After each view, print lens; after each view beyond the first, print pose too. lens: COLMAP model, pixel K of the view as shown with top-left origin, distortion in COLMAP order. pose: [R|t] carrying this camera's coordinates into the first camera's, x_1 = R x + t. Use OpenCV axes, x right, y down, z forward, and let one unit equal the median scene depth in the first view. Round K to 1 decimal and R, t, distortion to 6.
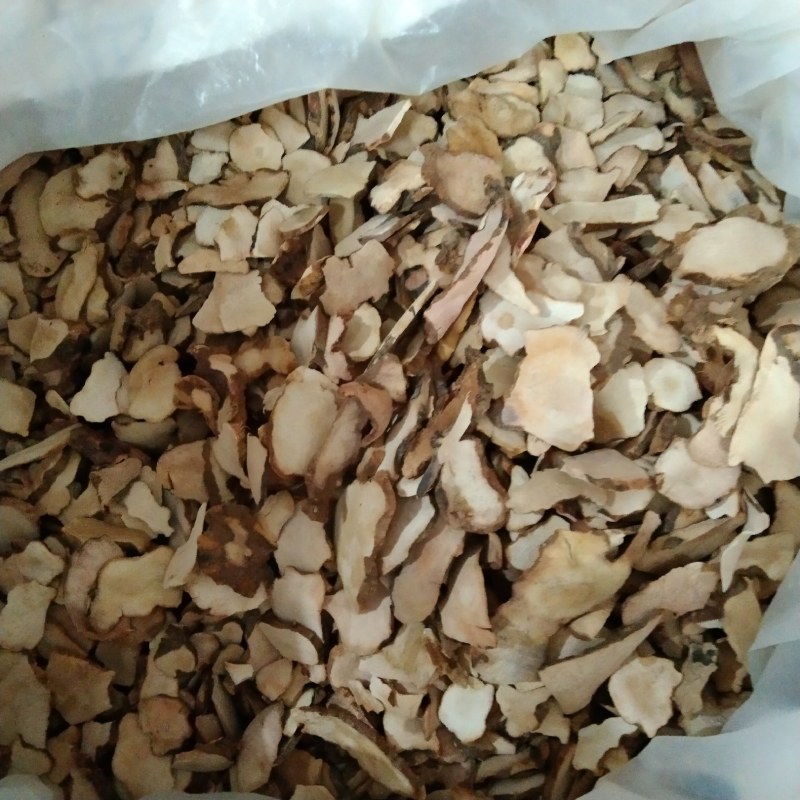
lens RADIAL K [[879.3, 0, 404.0], [0, 879.3, 399.3], [0, 0, 1]] dist [0.111521, -0.314598]
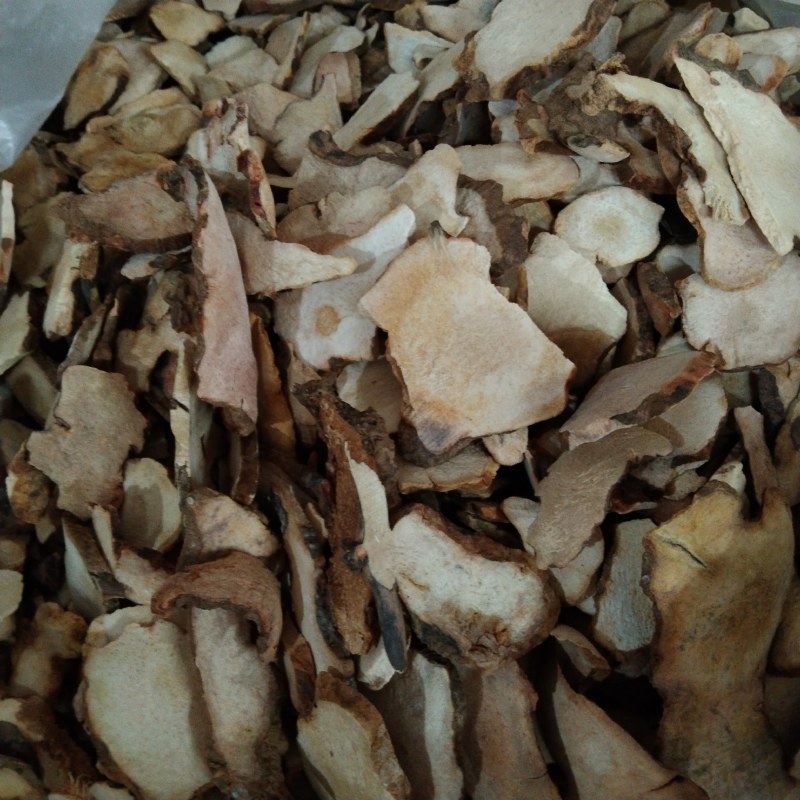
lens RADIAL K [[879.3, 0, 404.0], [0, 879.3, 399.3], [0, 0, 1]] dist [0.111521, -0.314598]
pose [[0.765289, -0.627605, 0.142981, 0.039477], [0.643533, 0.750848, -0.148639, 0.067270], [-0.014070, 0.205765, 0.978500, 0.439508]]
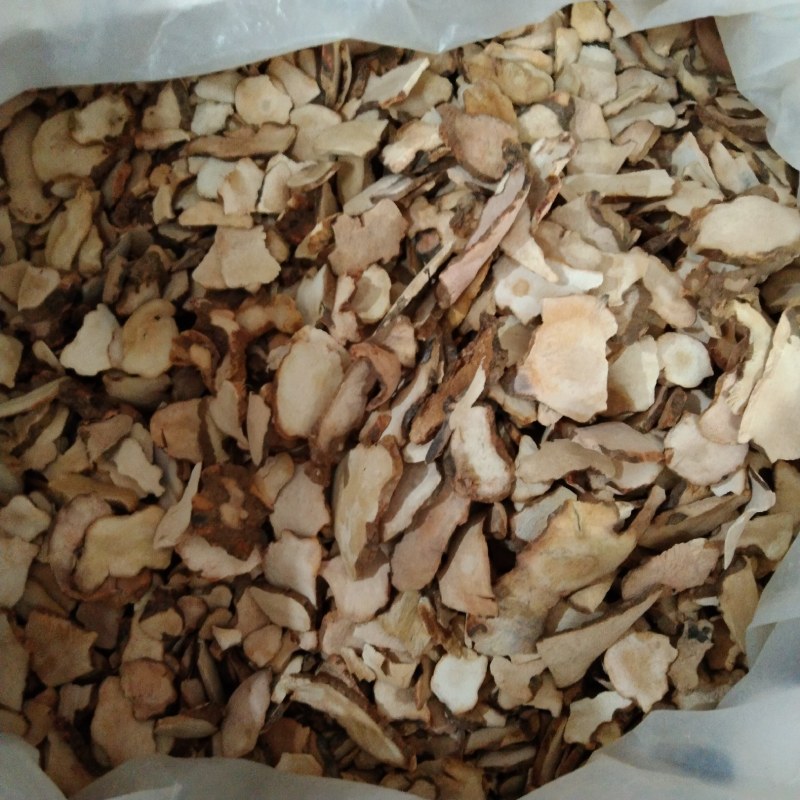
lens RADIAL K [[879.3, 0, 404.0], [0, 879.3, 399.3], [0, 0, 1]] dist [0.111521, -0.314598]
pose [[0.997848, 0.041438, 0.050816, -0.058289], [-0.042330, 0.998966, 0.016610, 0.023888], [-0.050075, -0.018725, 0.998570, 0.021543]]
